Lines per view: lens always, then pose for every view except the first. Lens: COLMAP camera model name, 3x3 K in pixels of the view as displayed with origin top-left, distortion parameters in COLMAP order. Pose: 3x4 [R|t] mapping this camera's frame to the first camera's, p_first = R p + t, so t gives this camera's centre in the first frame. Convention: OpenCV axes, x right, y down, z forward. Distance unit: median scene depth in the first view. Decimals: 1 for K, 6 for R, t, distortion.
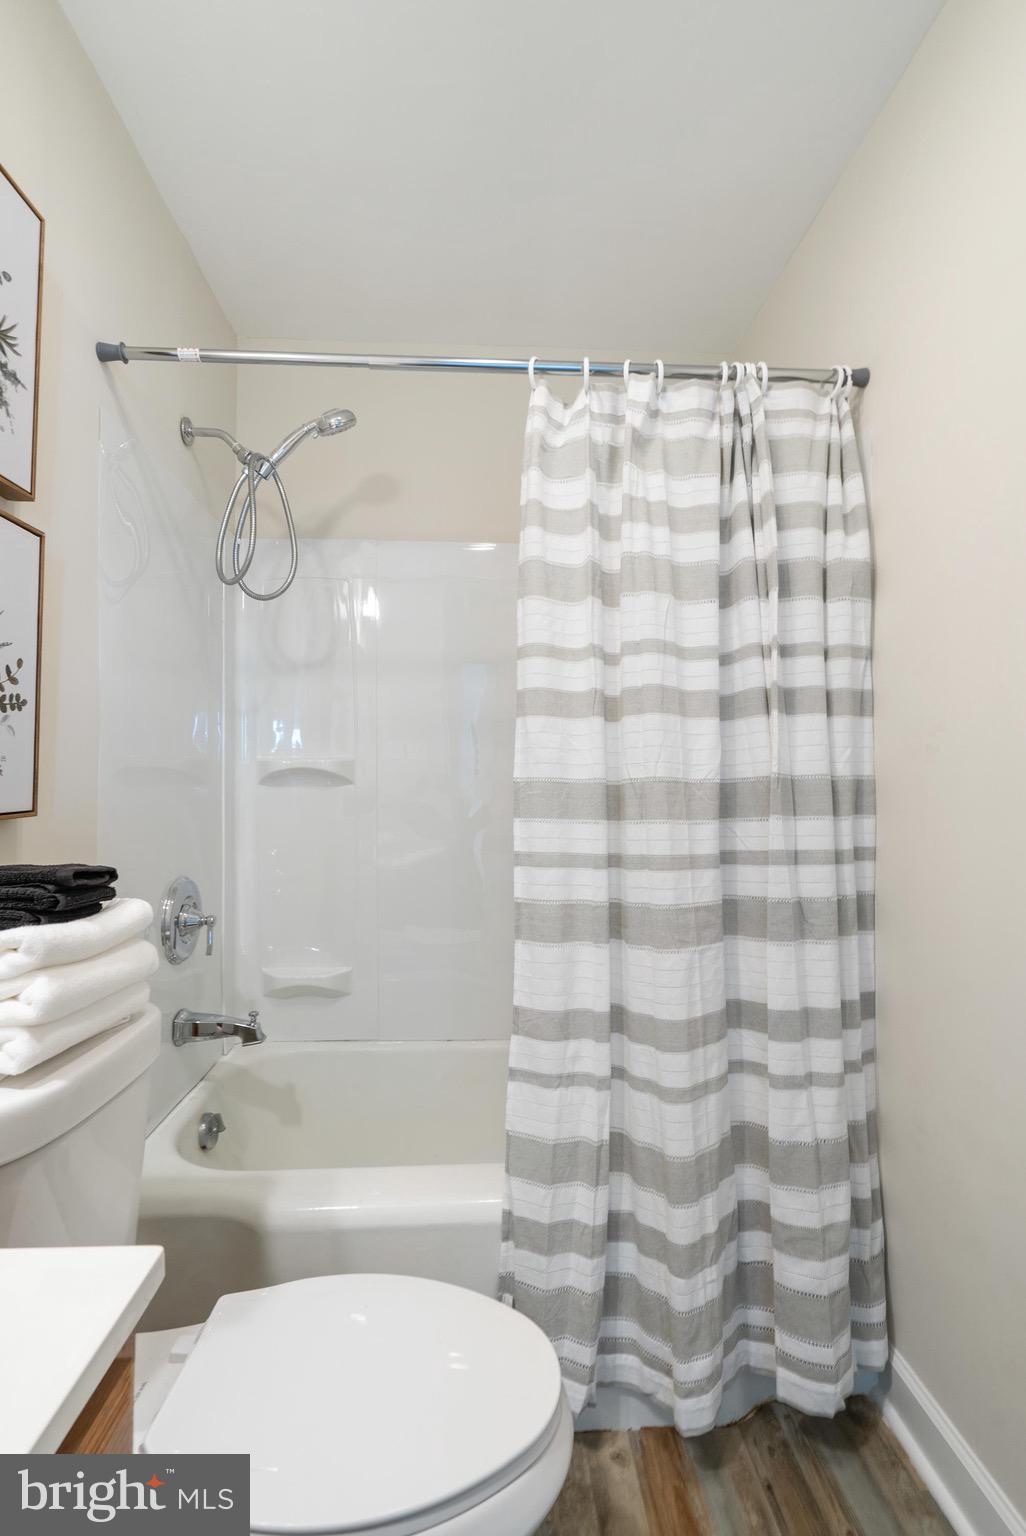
lens RADIAL K [[704.6, 0, 507.9], [0, 704.6, 767.1], [0, 0, 1]] dist [-0.003124, 0.001082]
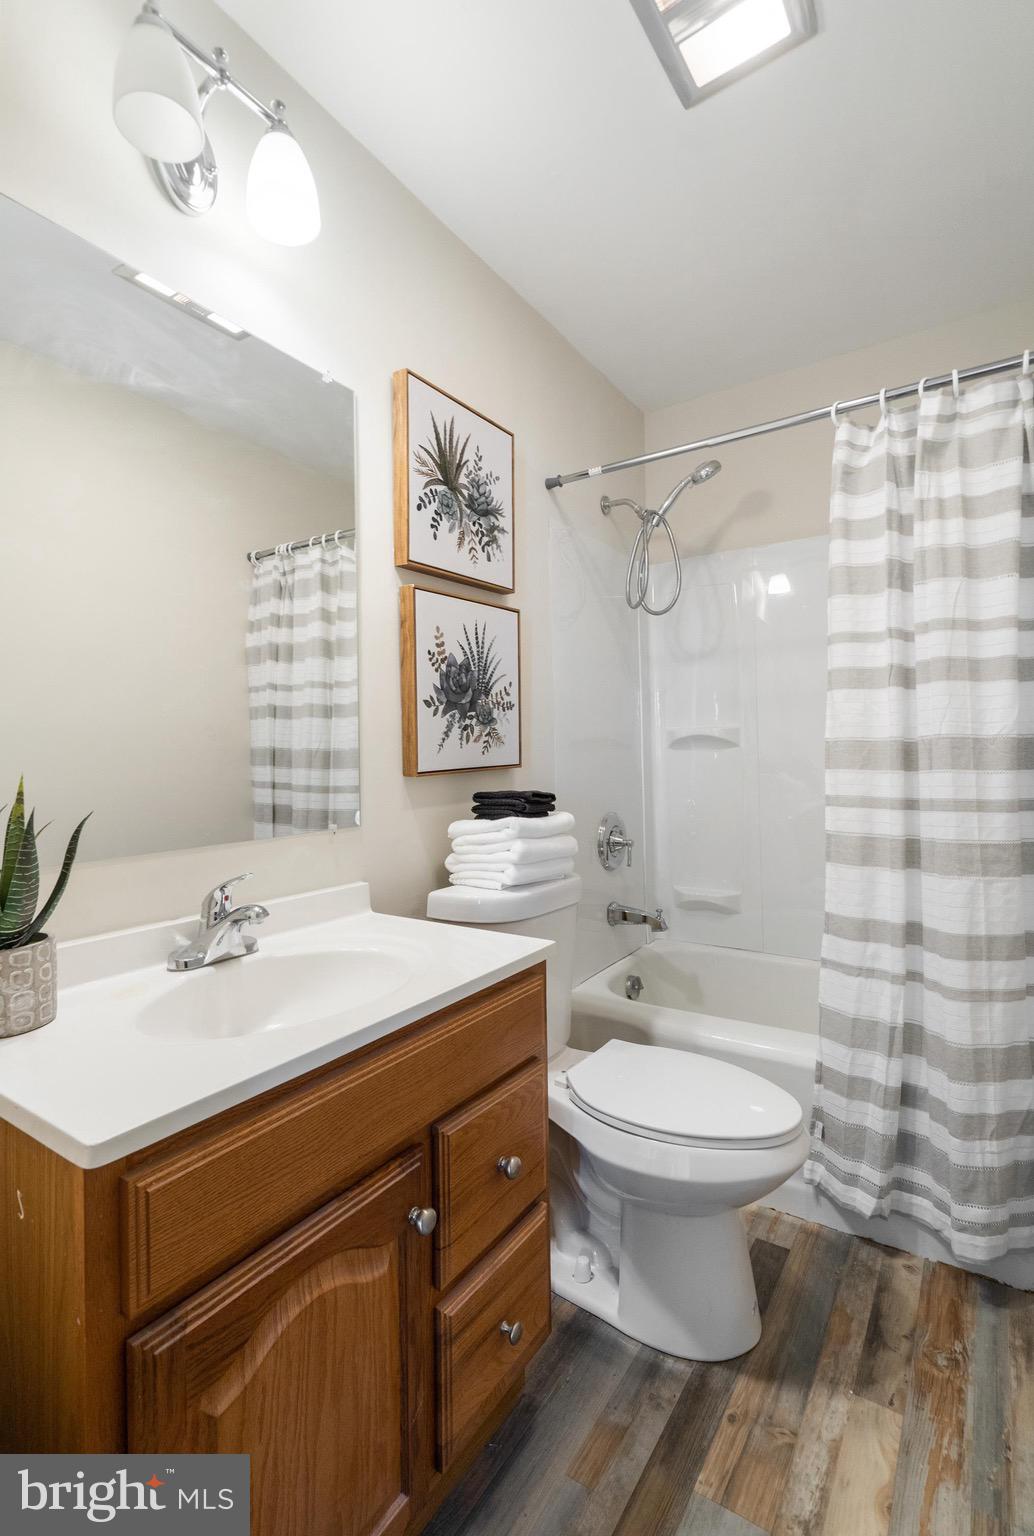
lens RADIAL K [[716.7, 0, 516.0], [0, 716.7, 749.8], [0, 0, 1]] dist [-0.017392, 0.001468]
pose [[0.803384, -0.020050, -0.595124, 0.340313], [0.033725, 0.999361, 0.011858, 0.001724], [0.594505, -0.029597, 0.803547, -0.398448]]
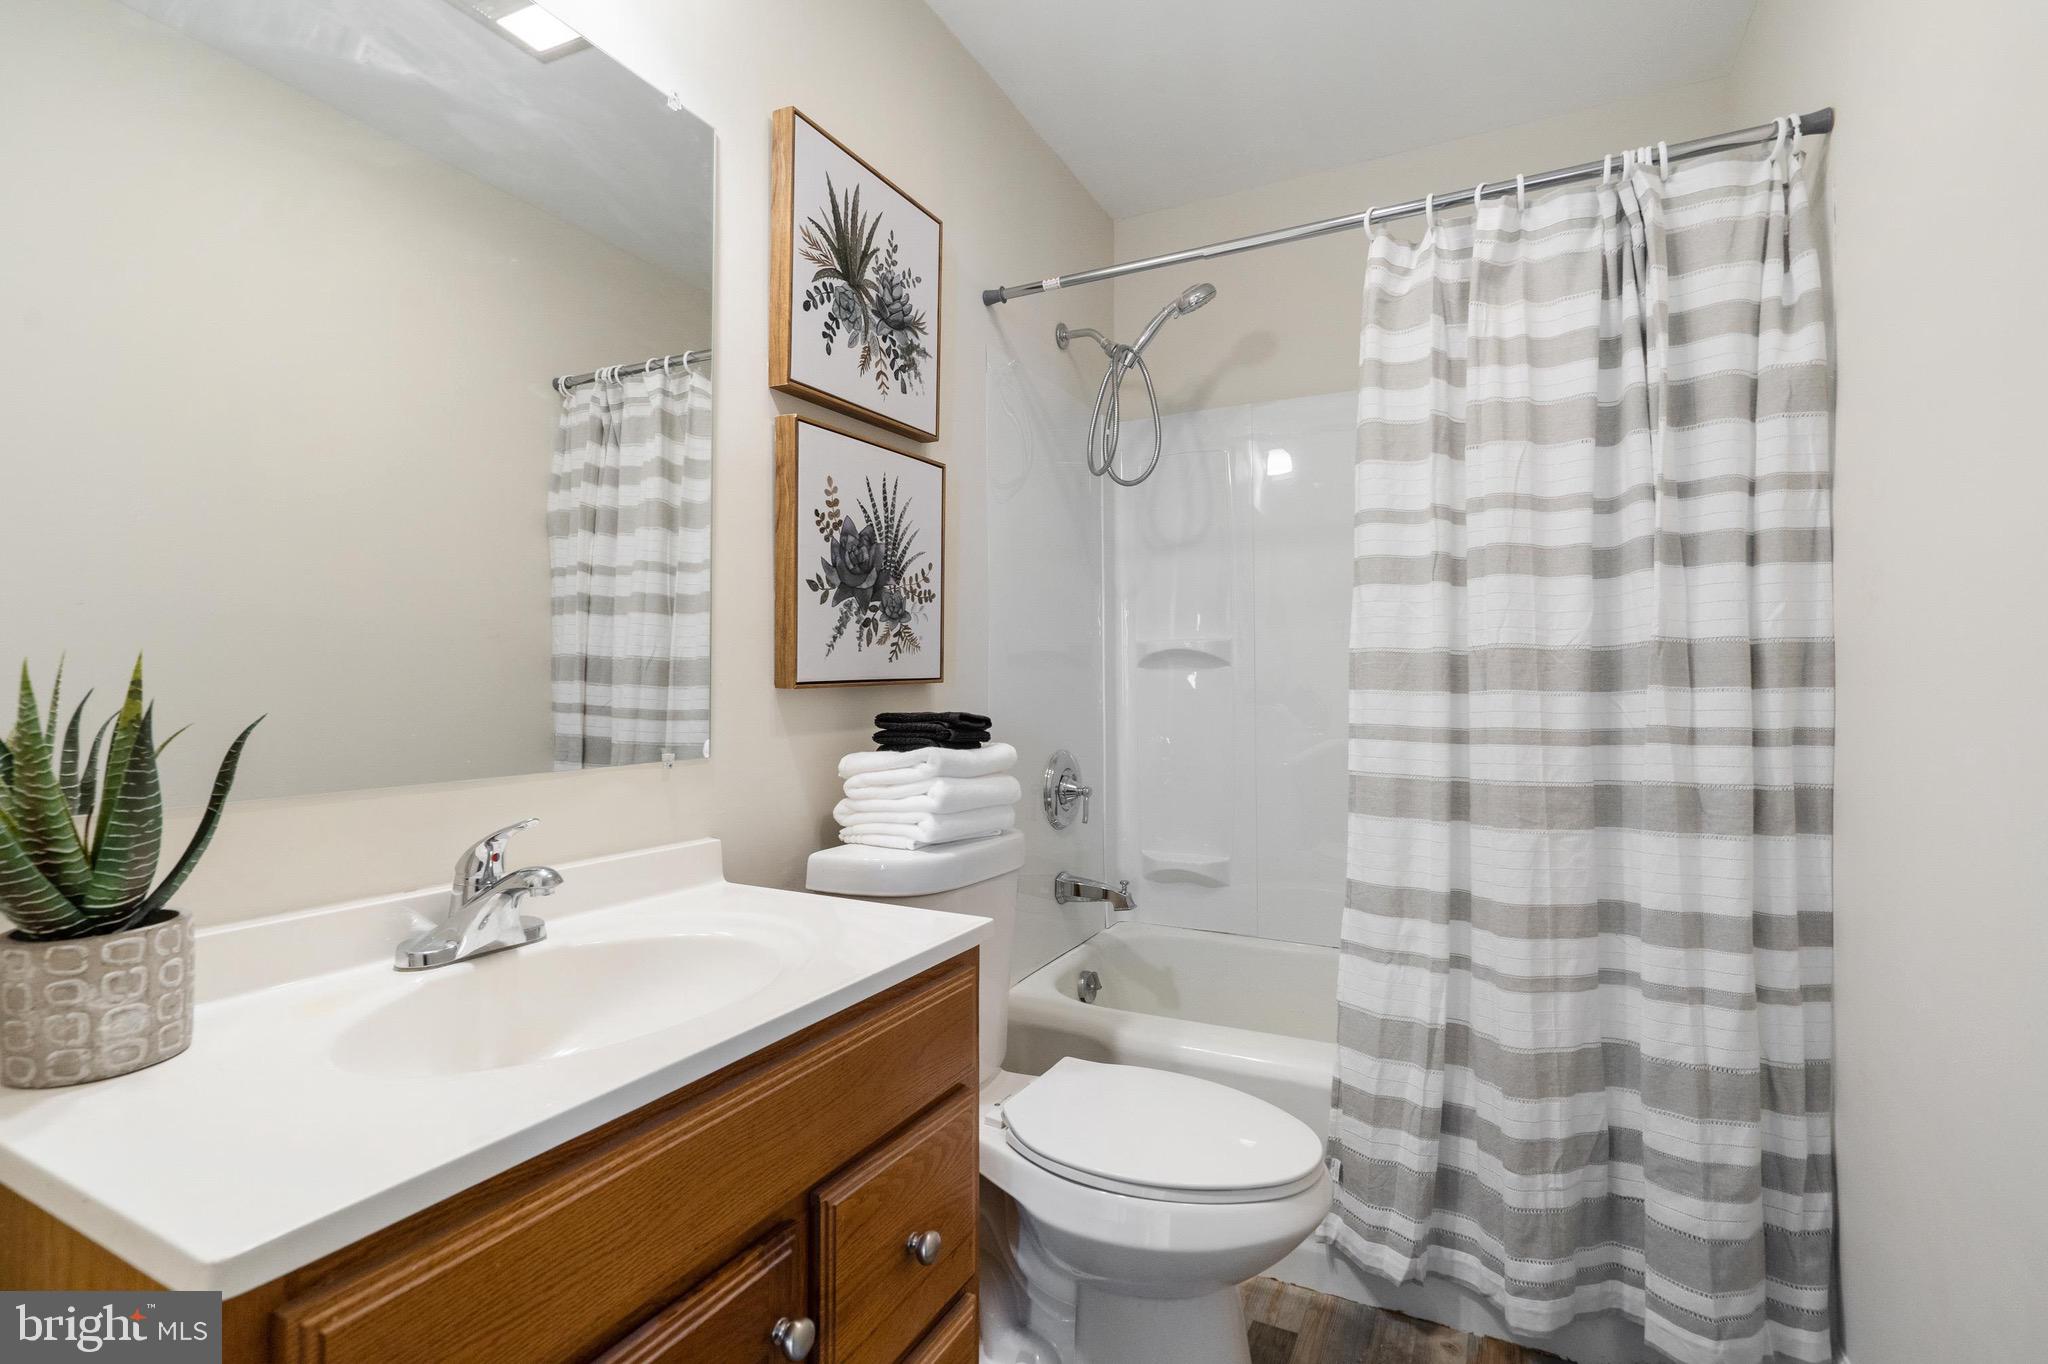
lens RADIAL K [[938.5, 0, 1046.2], [0, 938.5, 675.3], [0, 0, 1]] dist [-0.021022, 0.005653]
pose [[0.872229, -0.008196, -0.489030, 0.282674], [0.013993, 0.999868, 0.008202, 0.036108], [0.488898, -0.013997, 0.872229, -0.344785]]
